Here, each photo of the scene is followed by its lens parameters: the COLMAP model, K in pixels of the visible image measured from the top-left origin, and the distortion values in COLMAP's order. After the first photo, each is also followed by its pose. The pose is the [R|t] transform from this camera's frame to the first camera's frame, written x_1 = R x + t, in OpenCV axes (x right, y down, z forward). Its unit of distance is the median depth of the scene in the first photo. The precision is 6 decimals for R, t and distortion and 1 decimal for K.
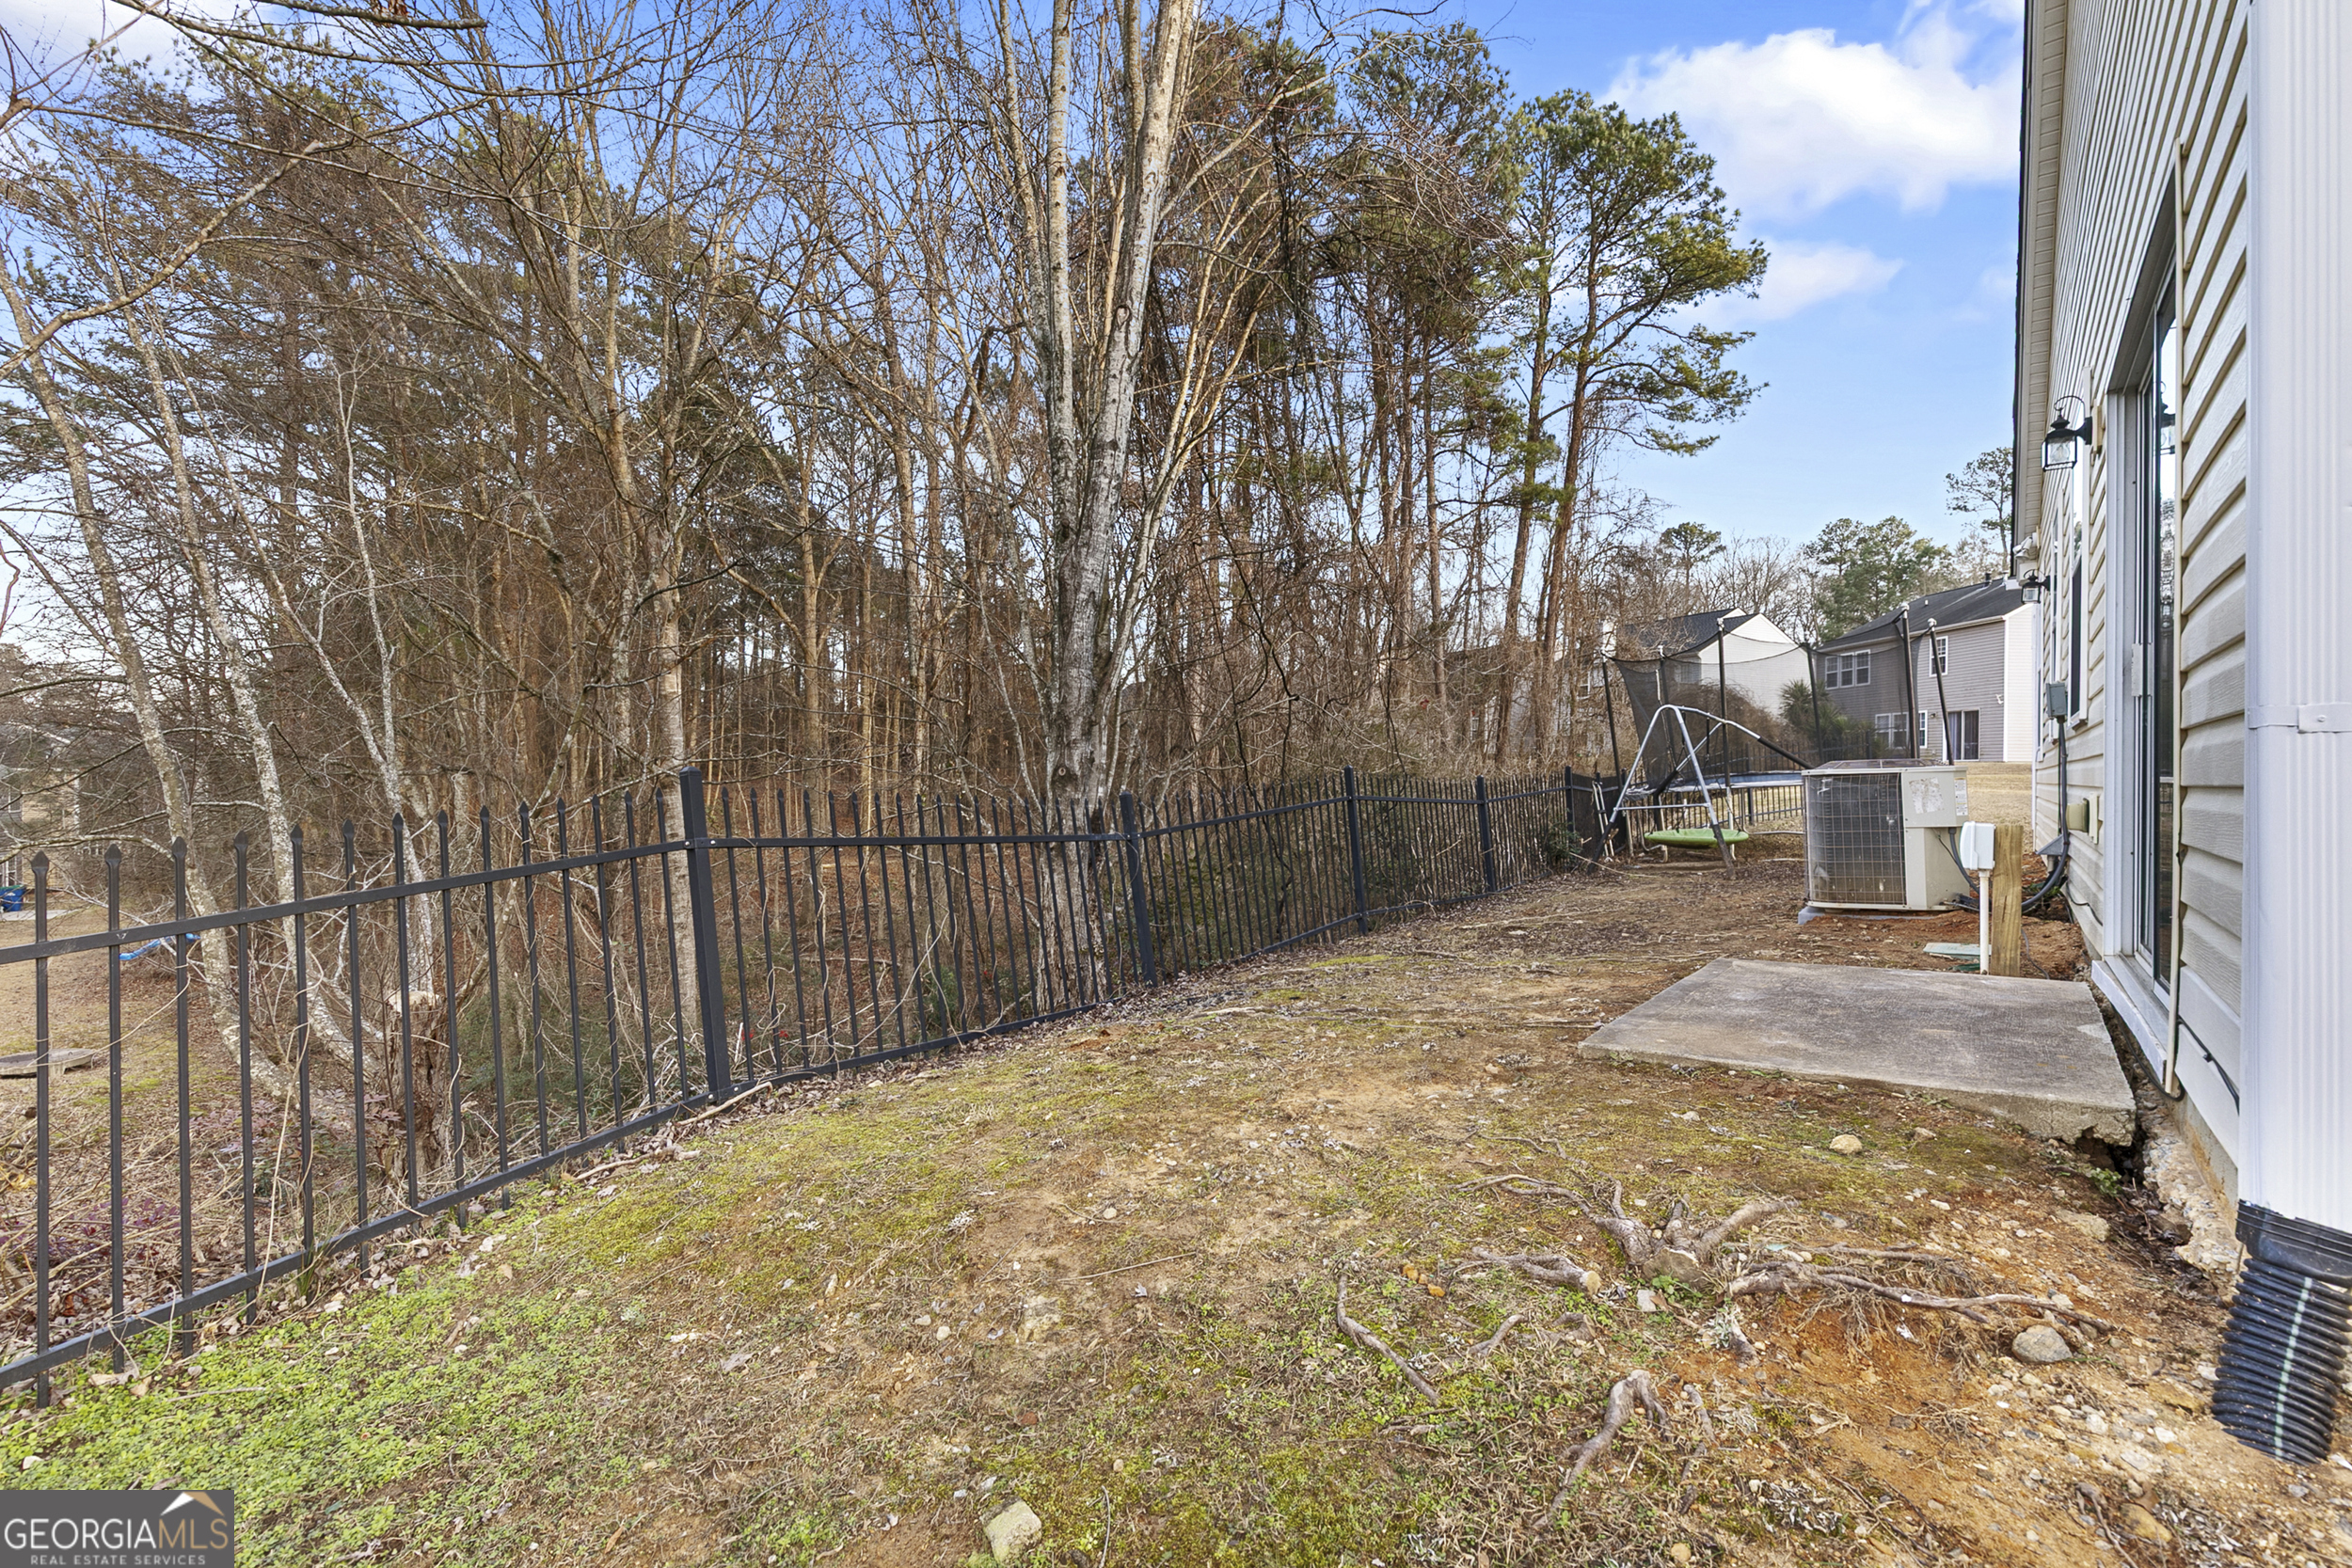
lens RADIAL K [[1067.2, 0, 1198.1], [0, 1067.2, 785.2], [0, 0, 1]] dist [0.002176, 0.000224]
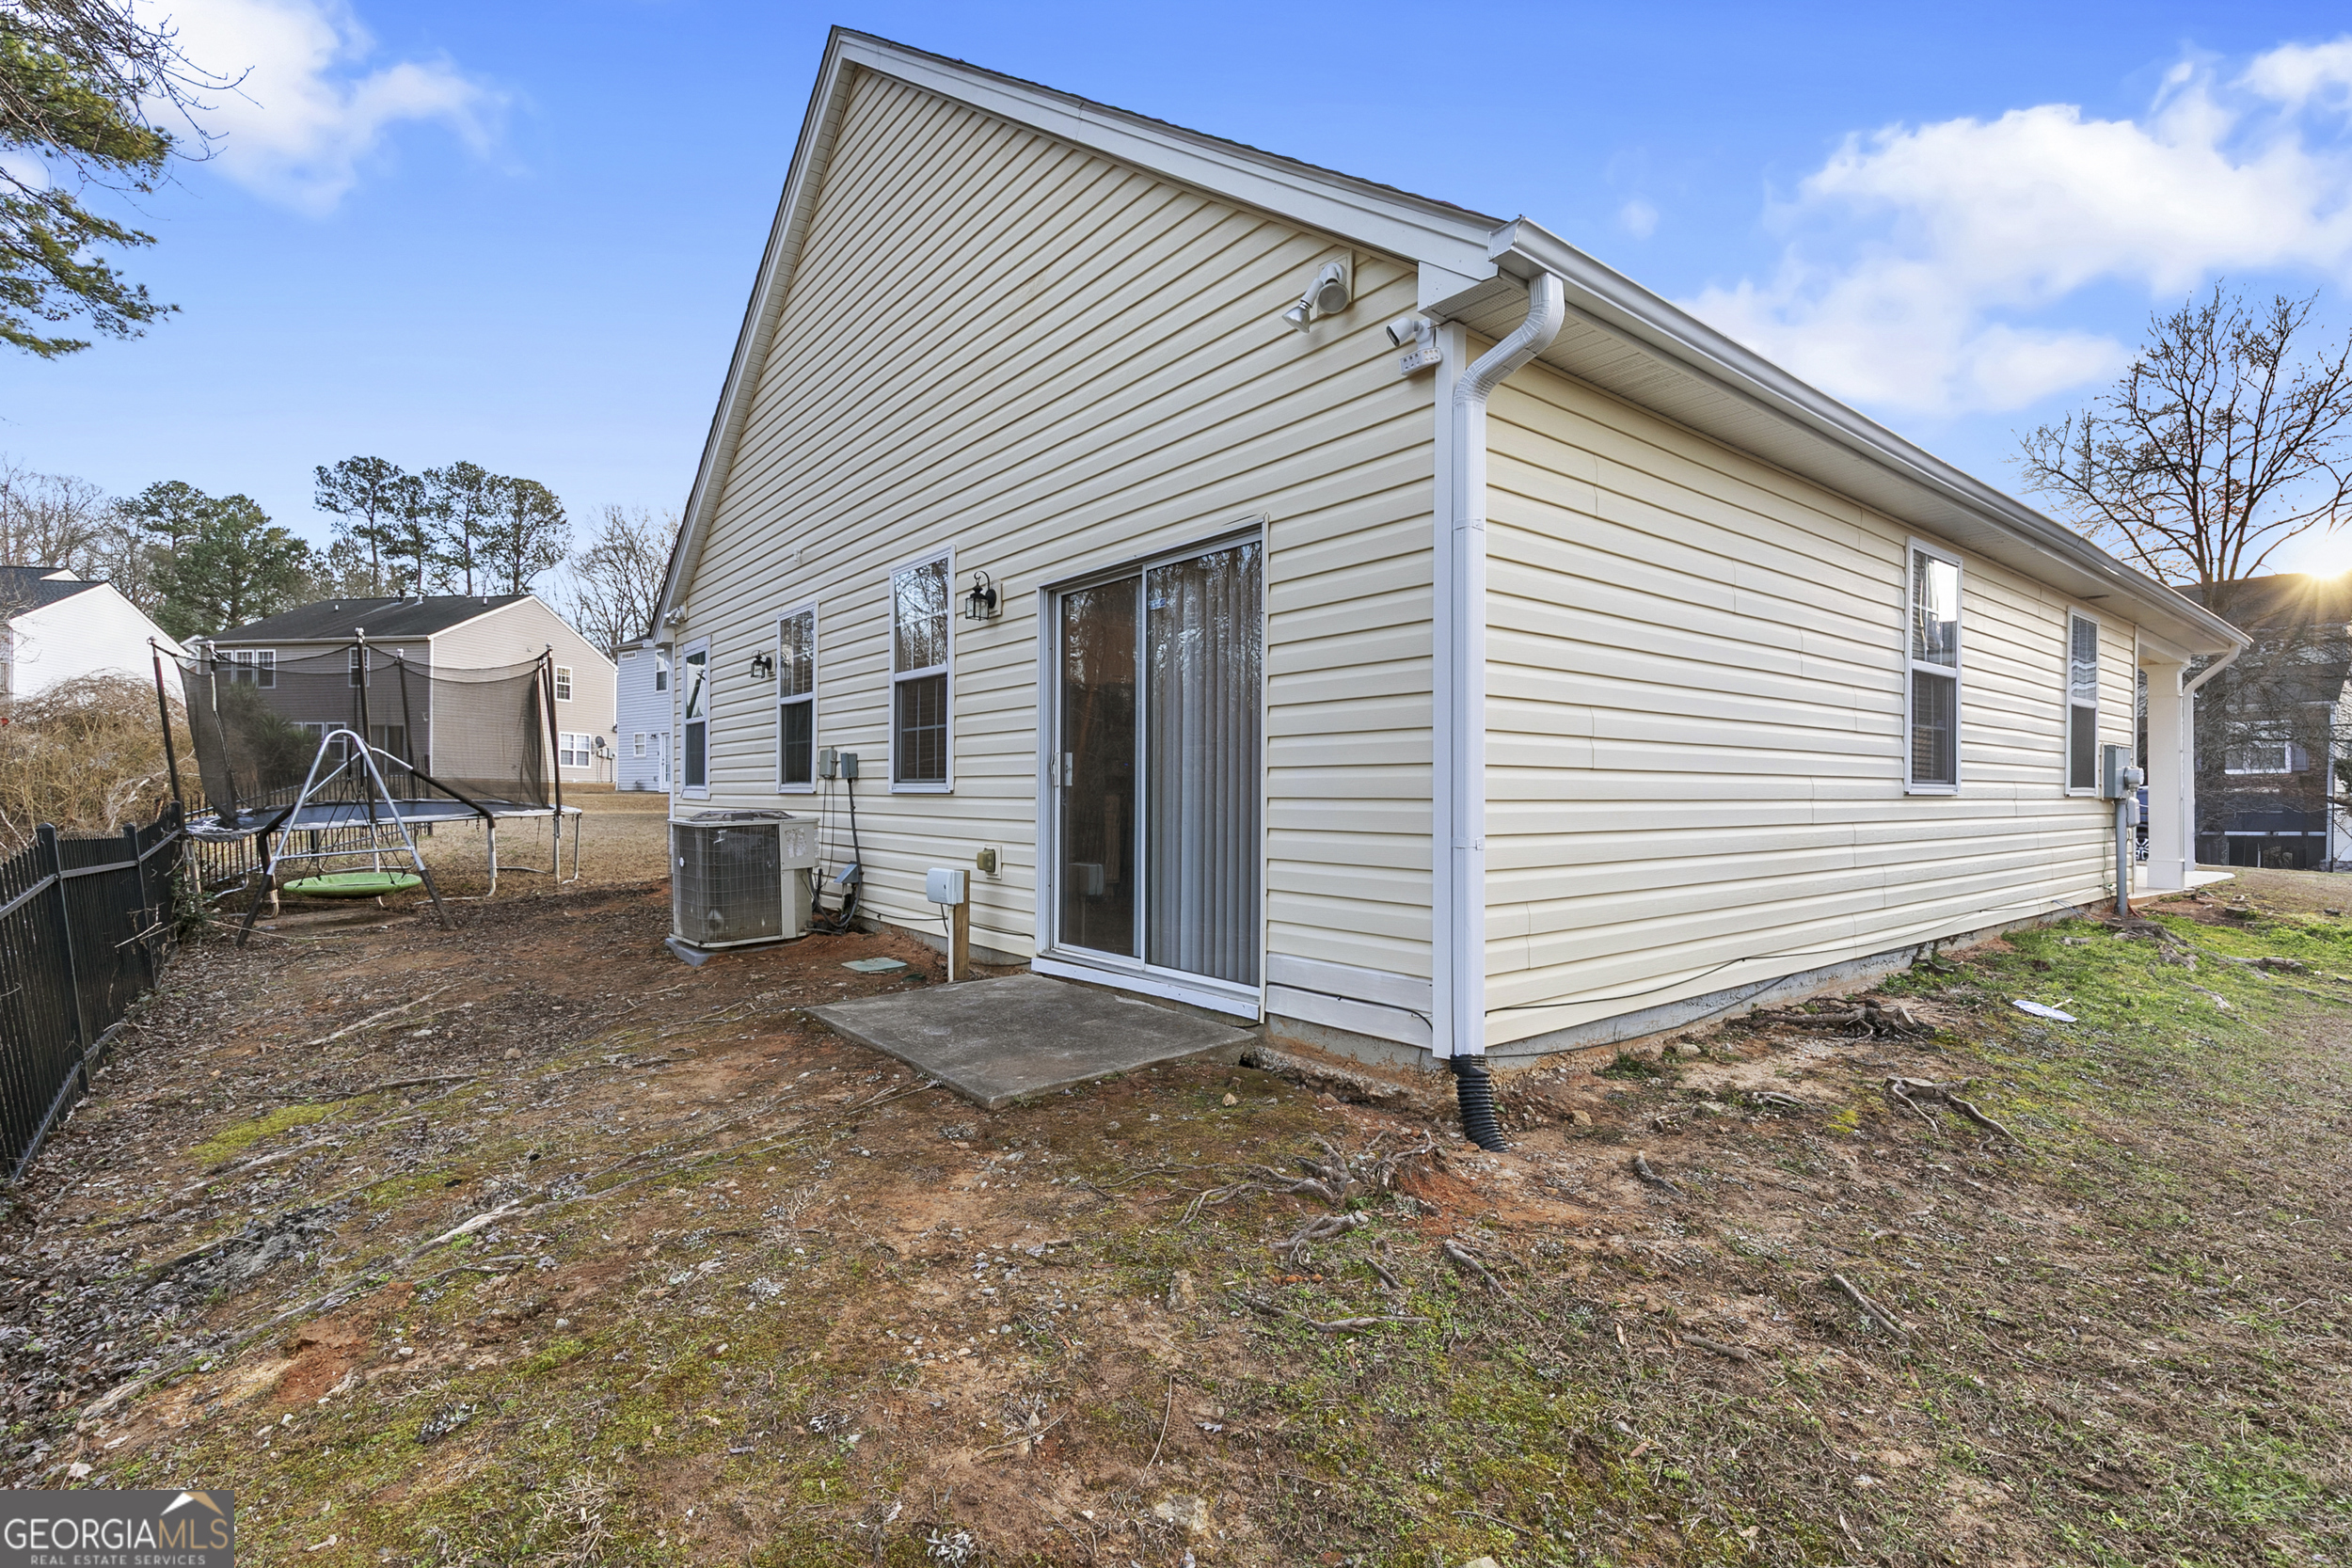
lens RADIAL K [[1067.2, 0, 1198.1], [0, 1067.2, 785.2], [0, 0, 1]] dist [0.002176, 0.000224]
pose [[0.237471, 0.006810, 0.971371, -0.702503], [0.000803, 0.999974, -0.007207, -0.084625], [-0.971394, 0.002491, 0.237459, 0.518384]]
